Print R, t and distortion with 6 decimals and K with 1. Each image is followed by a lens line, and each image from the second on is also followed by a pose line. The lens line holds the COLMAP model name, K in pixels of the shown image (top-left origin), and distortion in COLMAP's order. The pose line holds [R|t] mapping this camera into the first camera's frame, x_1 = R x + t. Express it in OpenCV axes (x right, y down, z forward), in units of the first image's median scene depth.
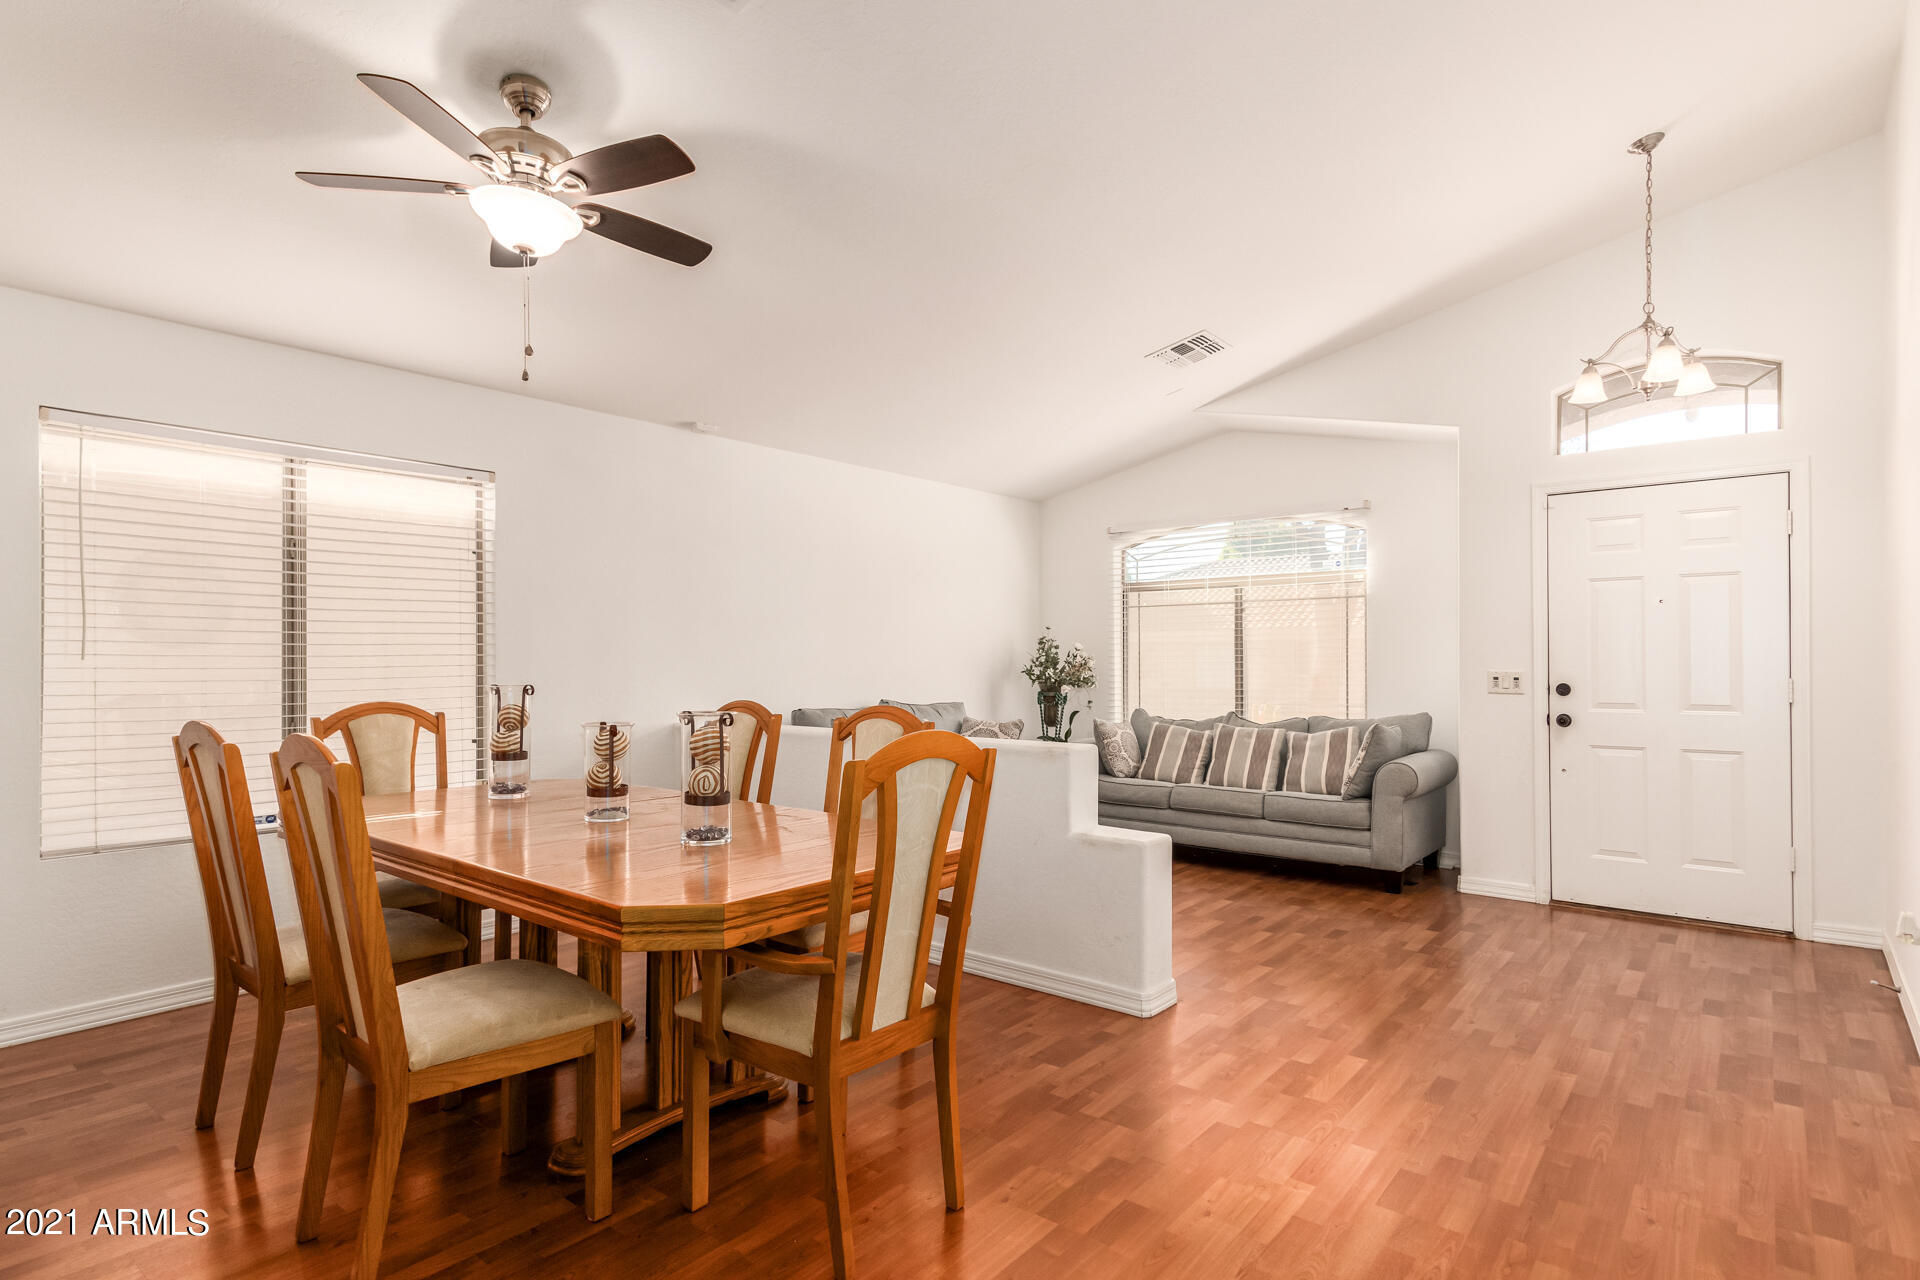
lens RADIAL K [[999.6, 0, 971.2], [0, 999.6, 643.2], [0, 0, 1]] dist [0.014408, 0.002652]
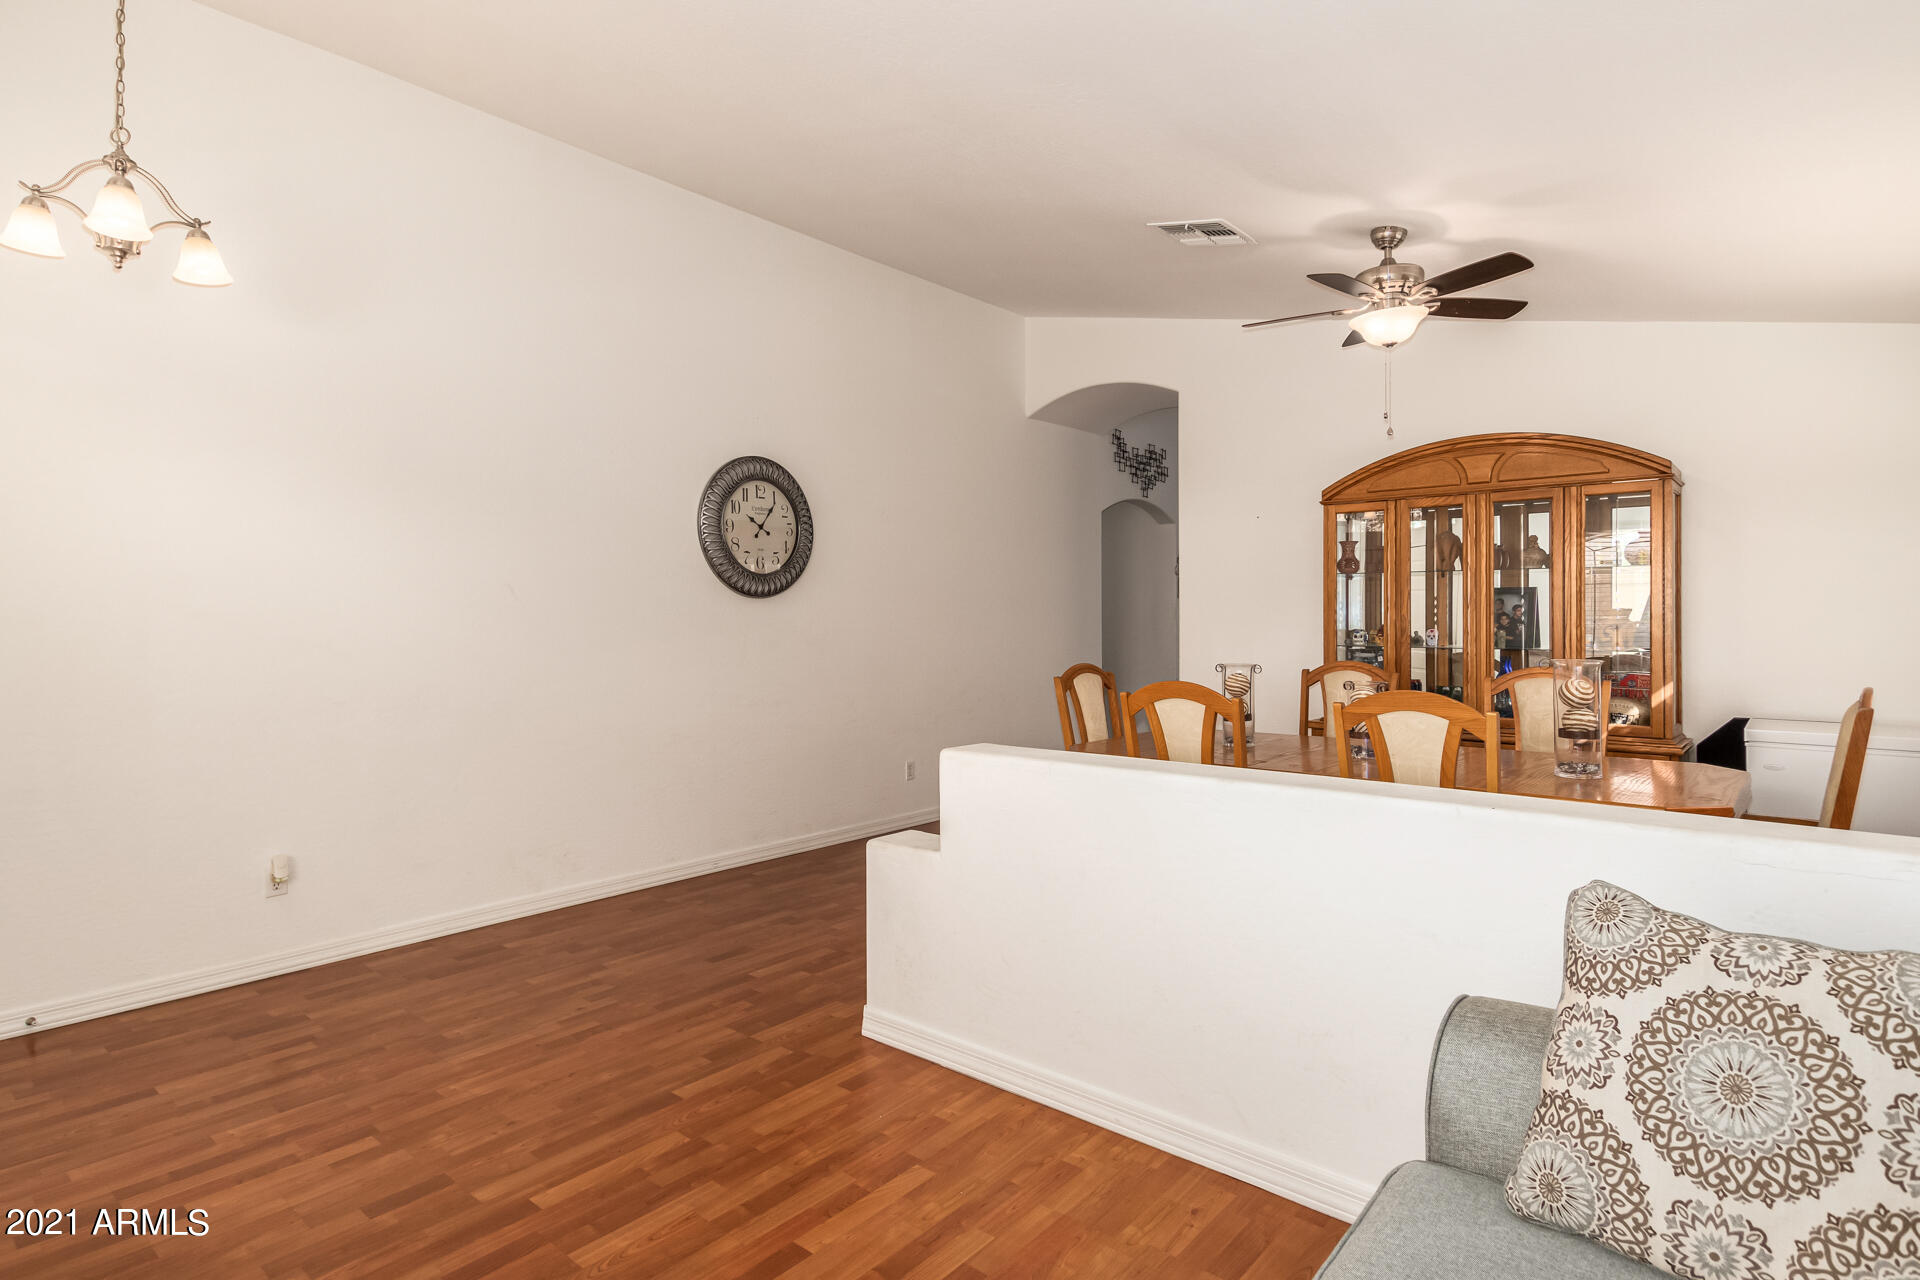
lens RADIAL K [[999.6, 0, 964.2], [0, 999.6, 632.2], [0, 0, 1]] dist [0.014408, 0.002652]
pose [[-0.999357, 0.008042, 0.034943, 0.092084], [0.008091, 0.999967, 0.001234, 0.014941], [-0.034931, 0.001516, -0.999389, 2.038033]]
